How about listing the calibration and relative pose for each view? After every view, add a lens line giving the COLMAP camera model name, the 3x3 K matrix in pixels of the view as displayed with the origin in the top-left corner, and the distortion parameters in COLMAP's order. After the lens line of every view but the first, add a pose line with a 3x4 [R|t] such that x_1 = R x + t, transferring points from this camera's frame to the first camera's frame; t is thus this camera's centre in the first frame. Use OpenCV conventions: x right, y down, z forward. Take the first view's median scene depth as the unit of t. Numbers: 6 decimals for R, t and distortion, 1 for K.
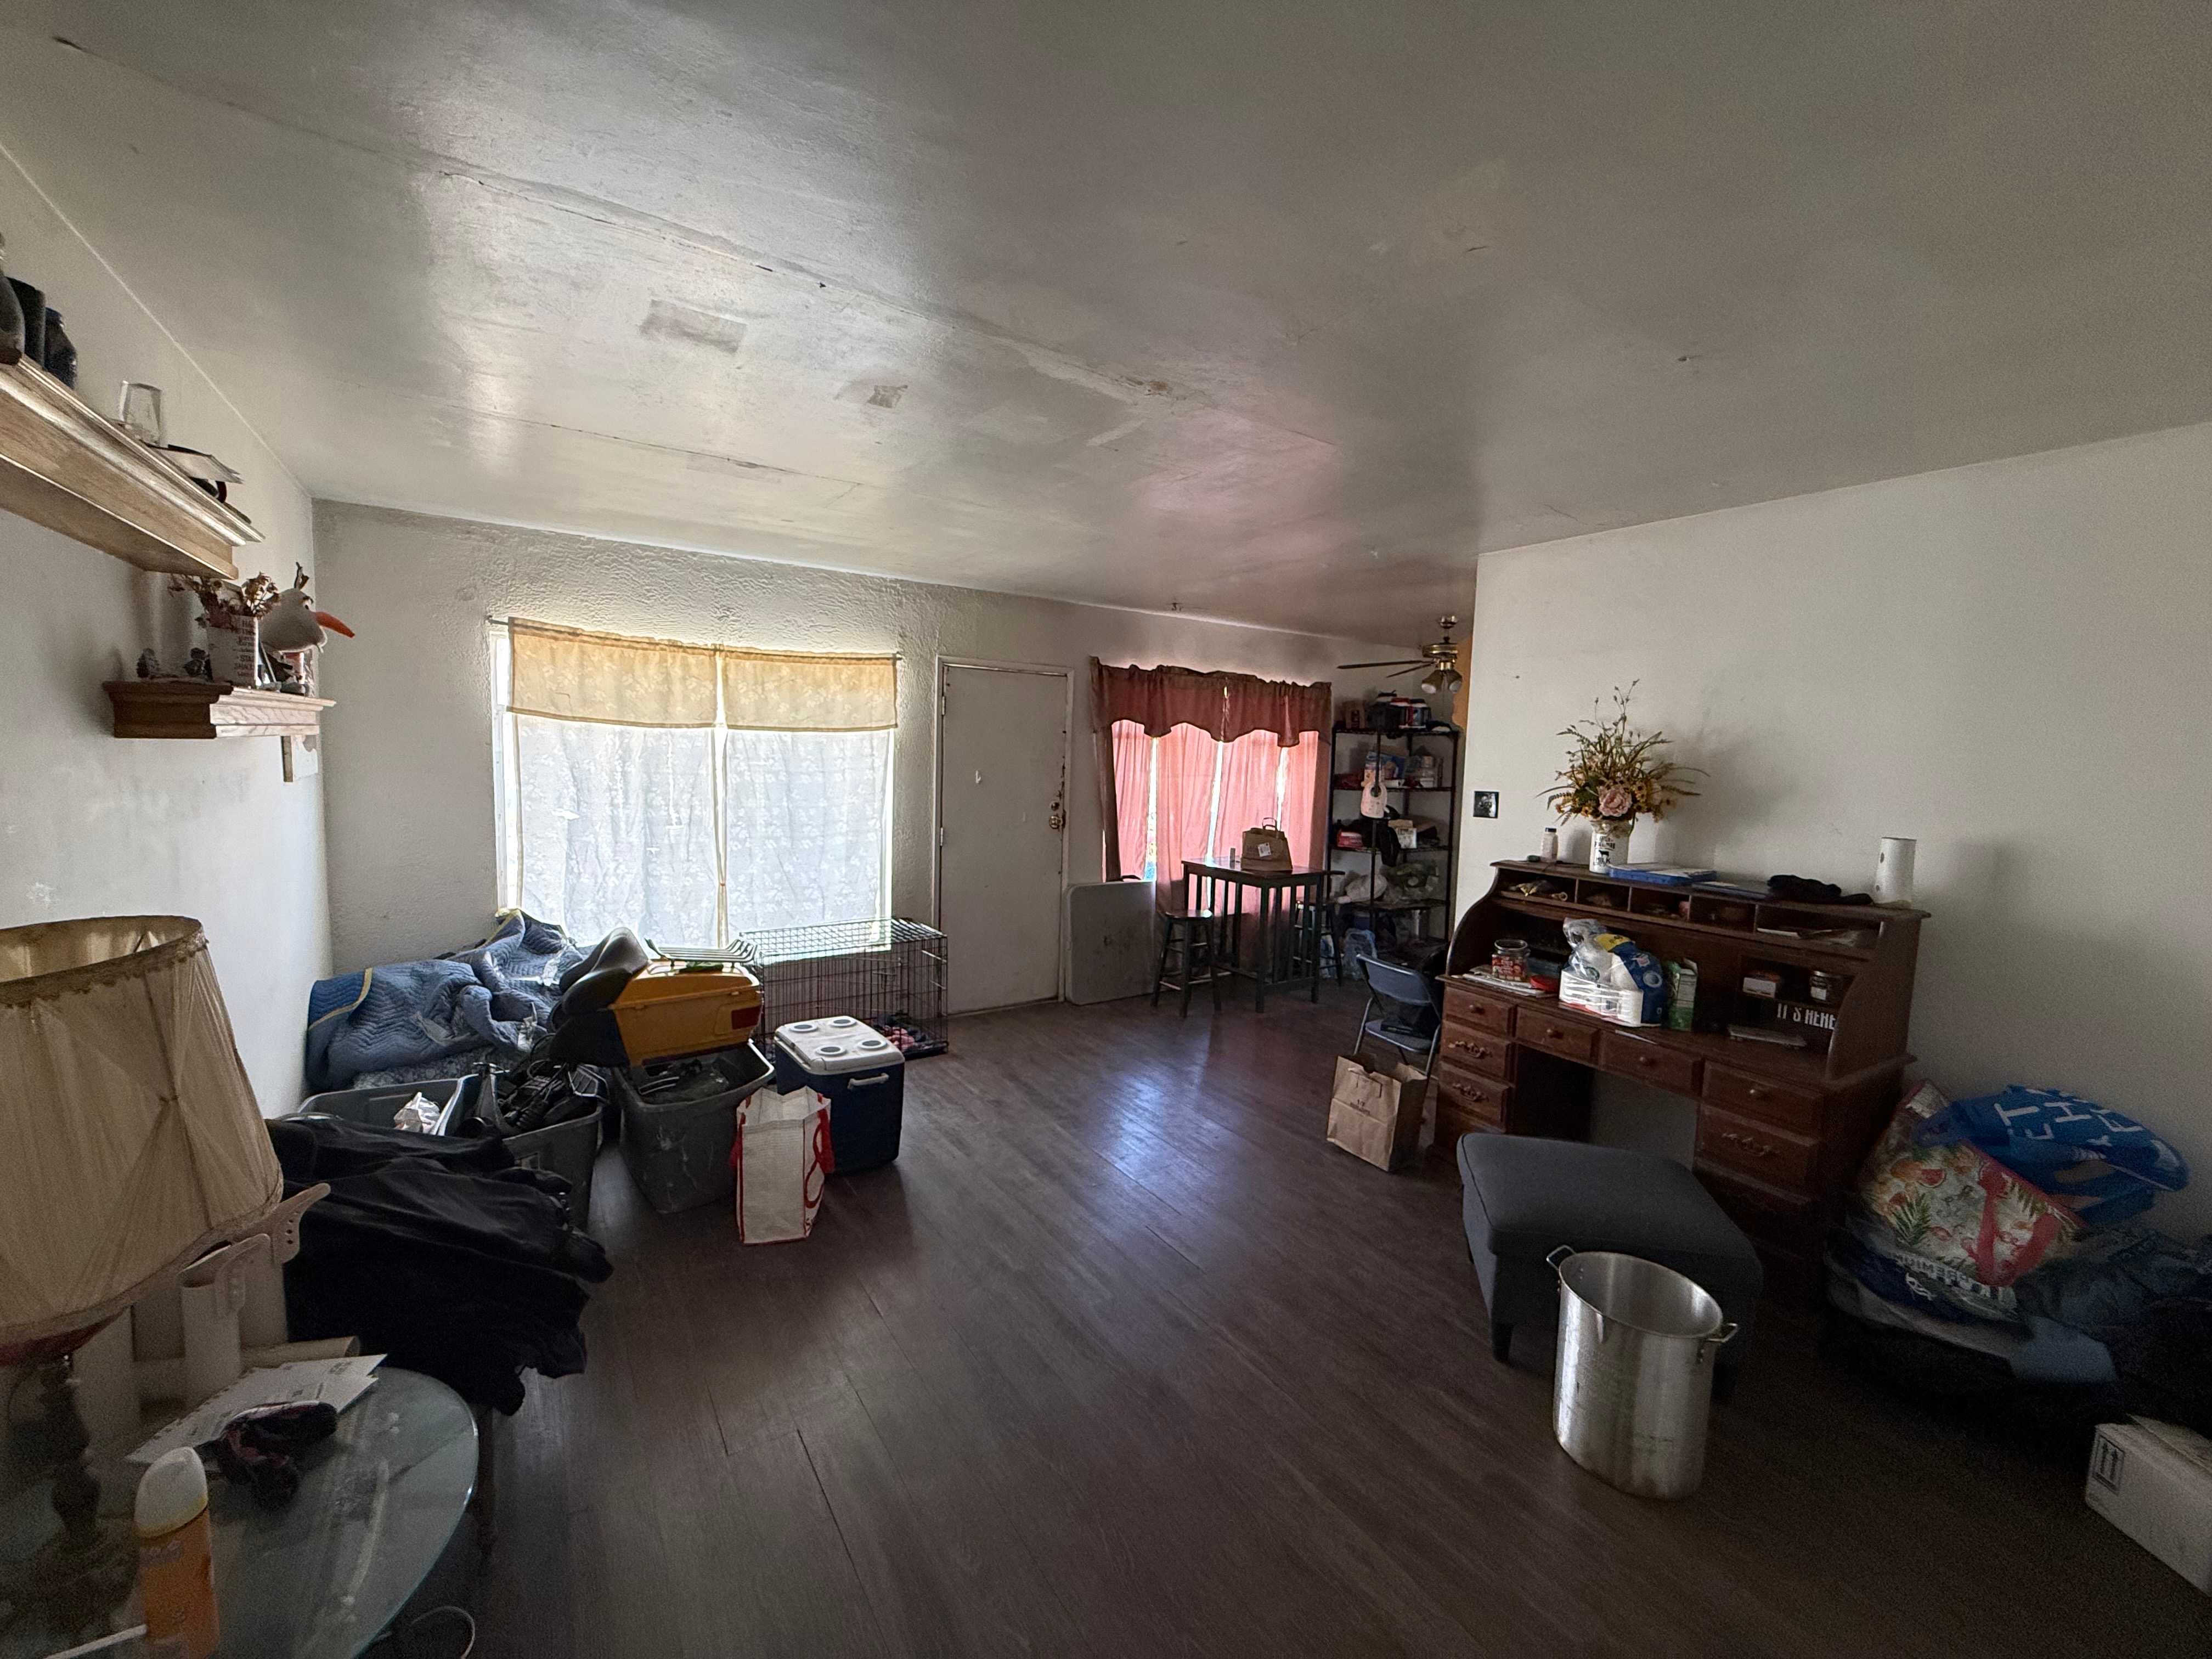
lens RADIAL K [[874.9, 0, 1106.0], [0, 874.9, 829.5], [0, 0, 1]] dist [0.000395, 0.000168]
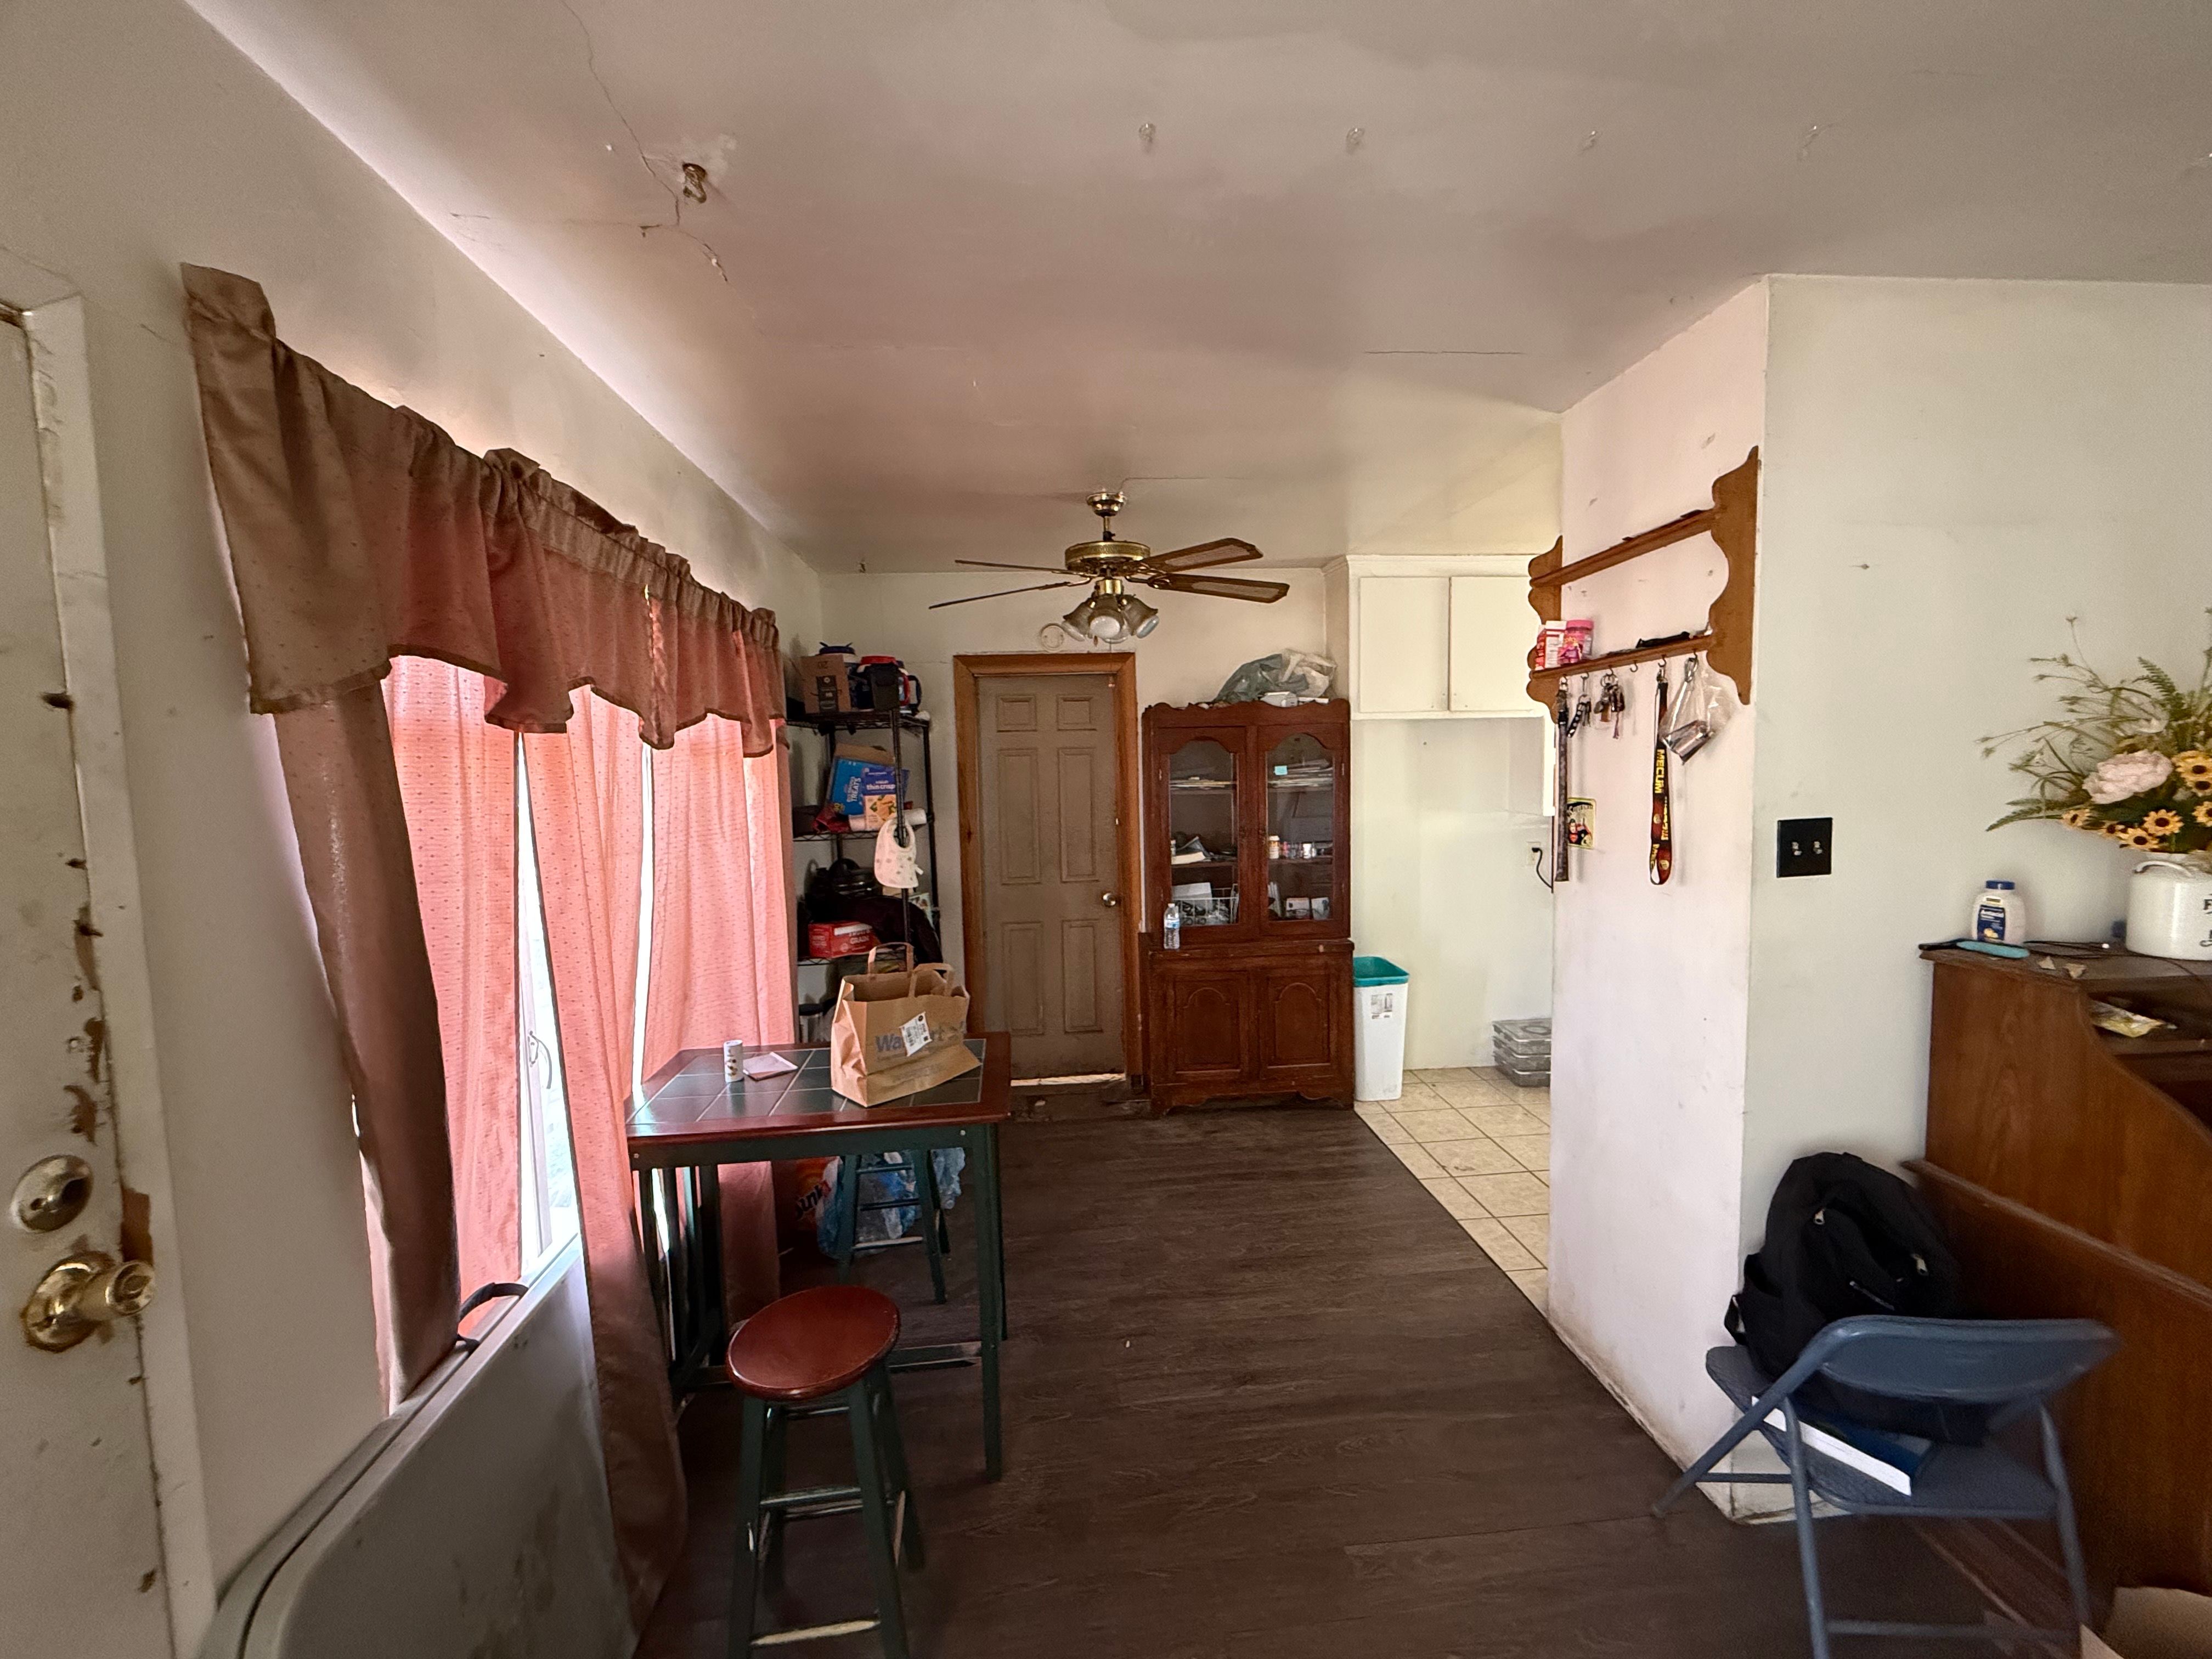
lens RADIAL K [[874.9, 0, 1106.0], [0, 874.9, 829.5], [0, 0, 1]] dist [0.000395, 0.000168]
pose [[0.474101, -0.111510, 0.873380, -0.094975], [0.120609, 0.990822, 0.061034, -0.075877], [-0.872170, 0.076401, 0.483199, 0.760735]]
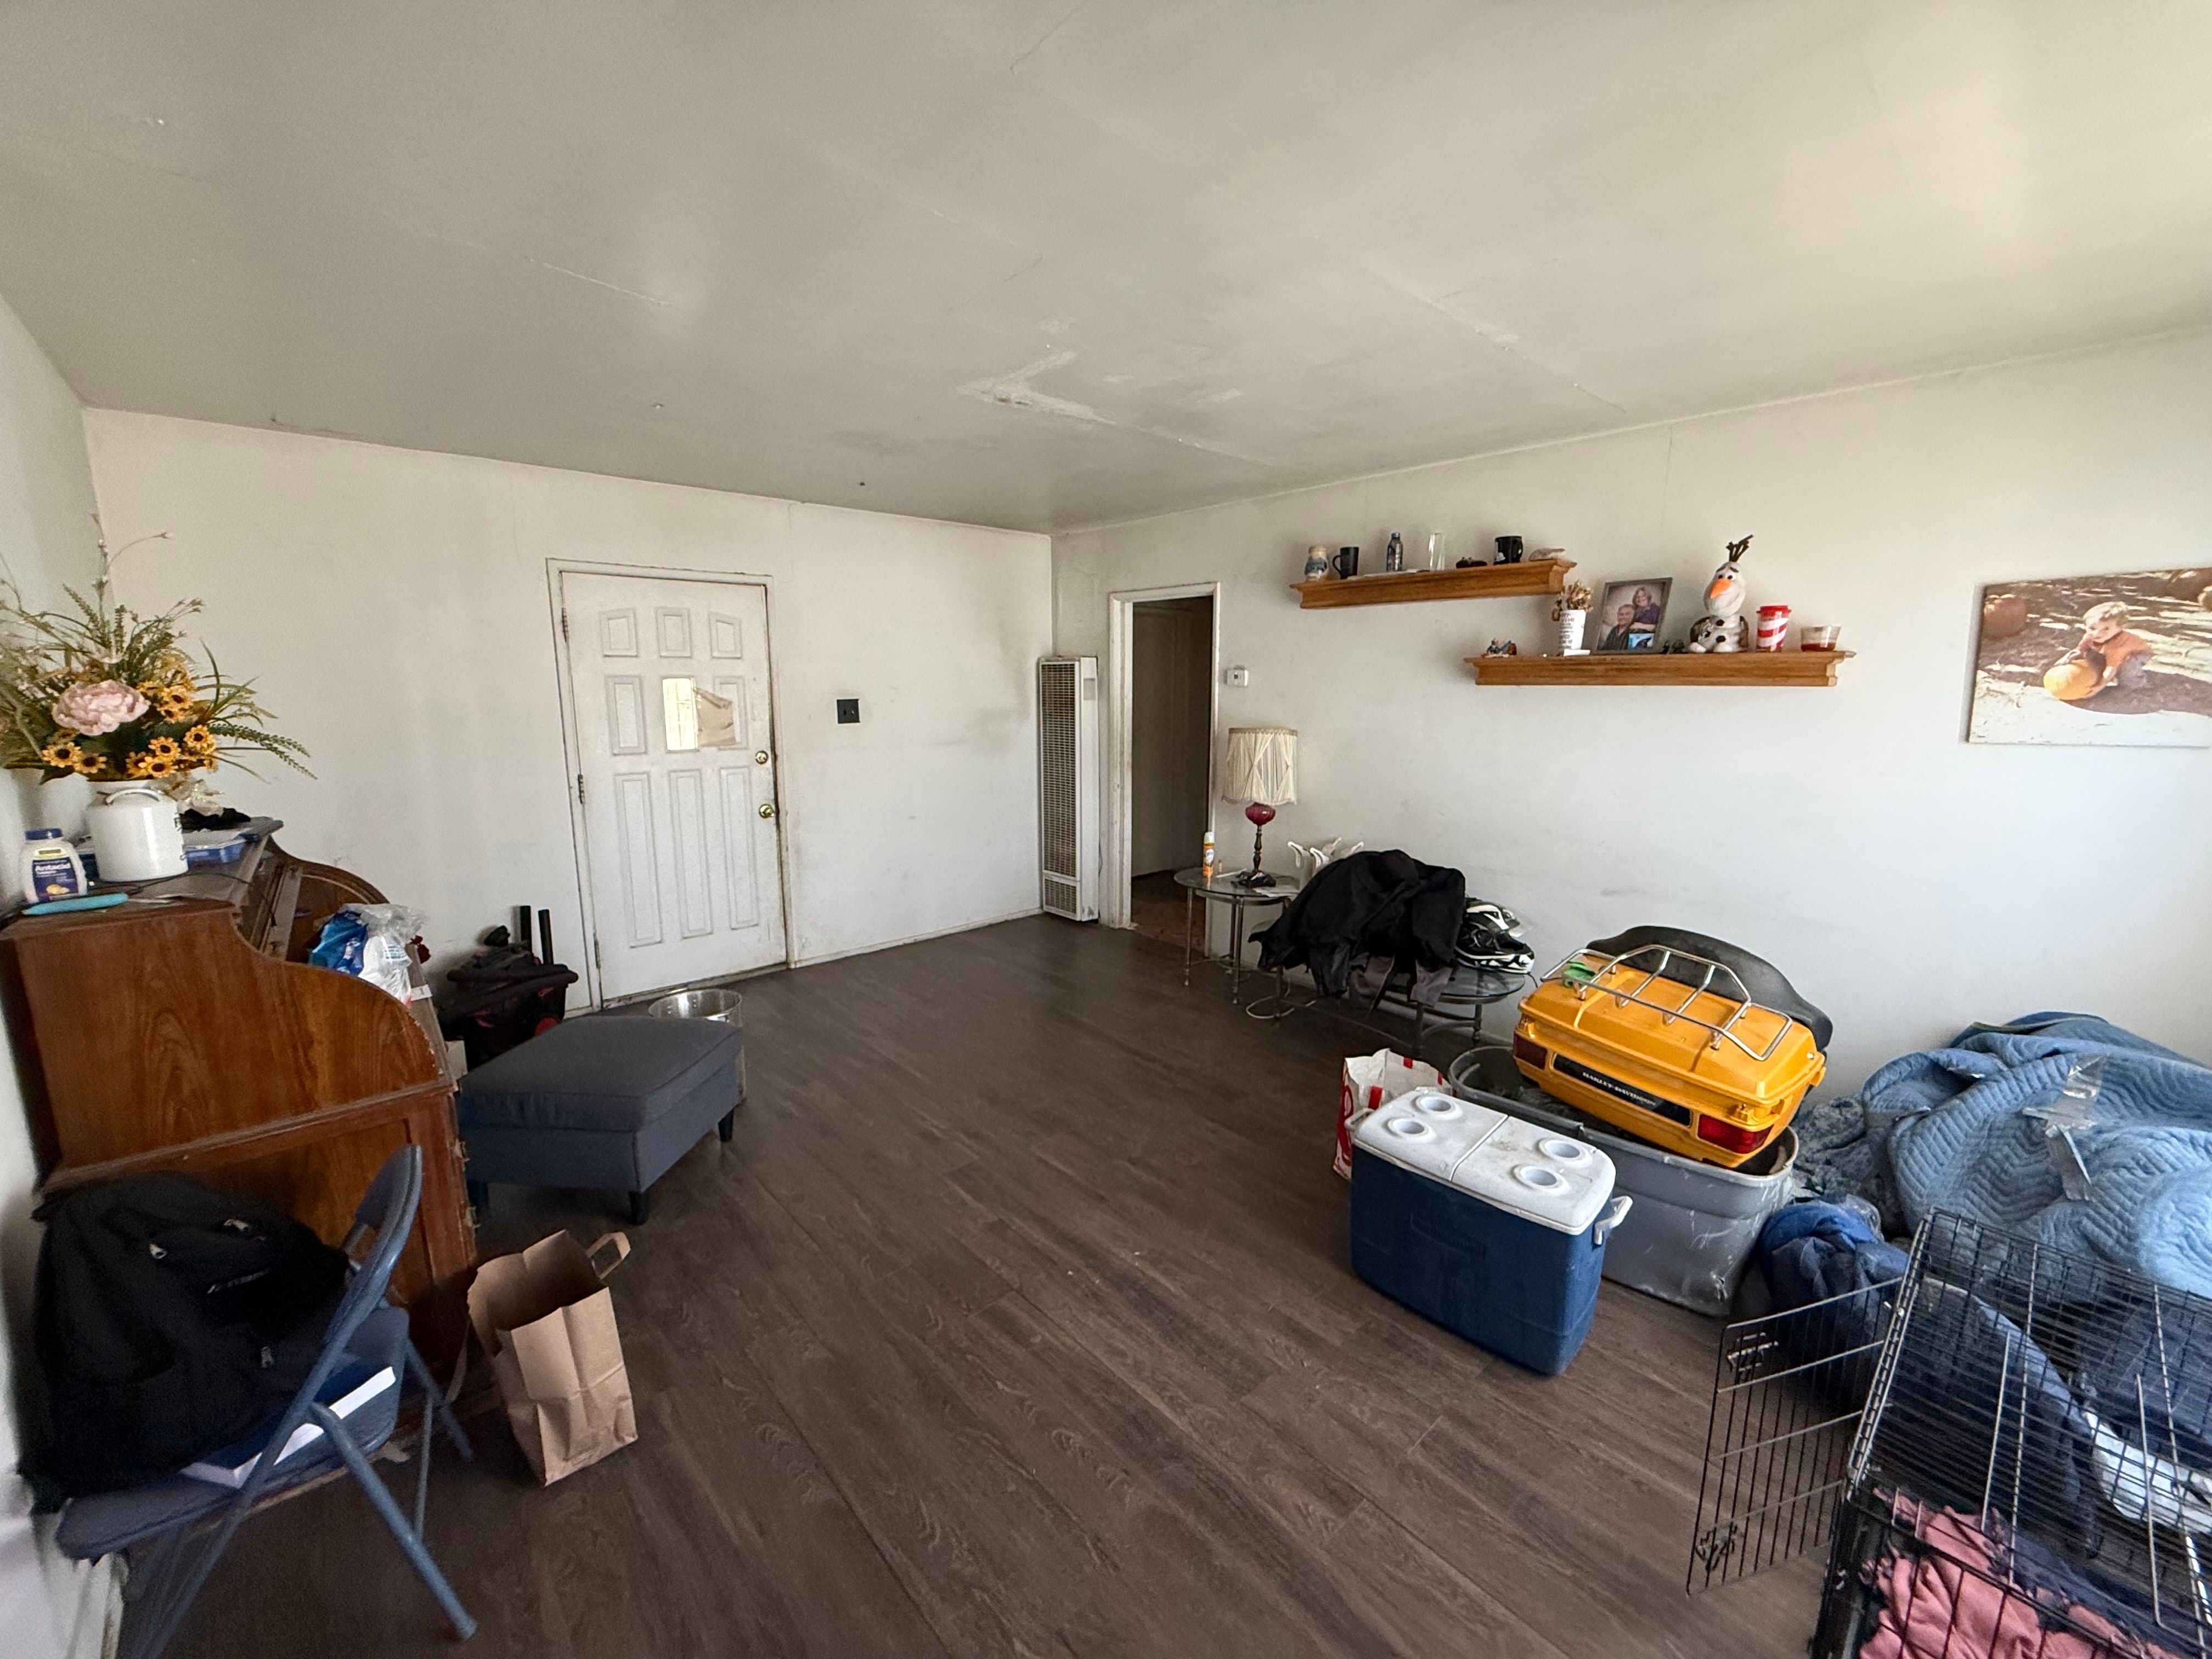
lens RADIAL K [[898.2, 0, 1095.6], [0, 898.2, 835.5], [0, 0, 1]] dist [0.008886, -0.000006]
pose [[-0.984092, -0.002645, -0.177641, 0.057778], [-0.048580, 0.965789, 0.254740, -0.086284], [0.170890, 0.259317, -0.950553, 0.962580]]
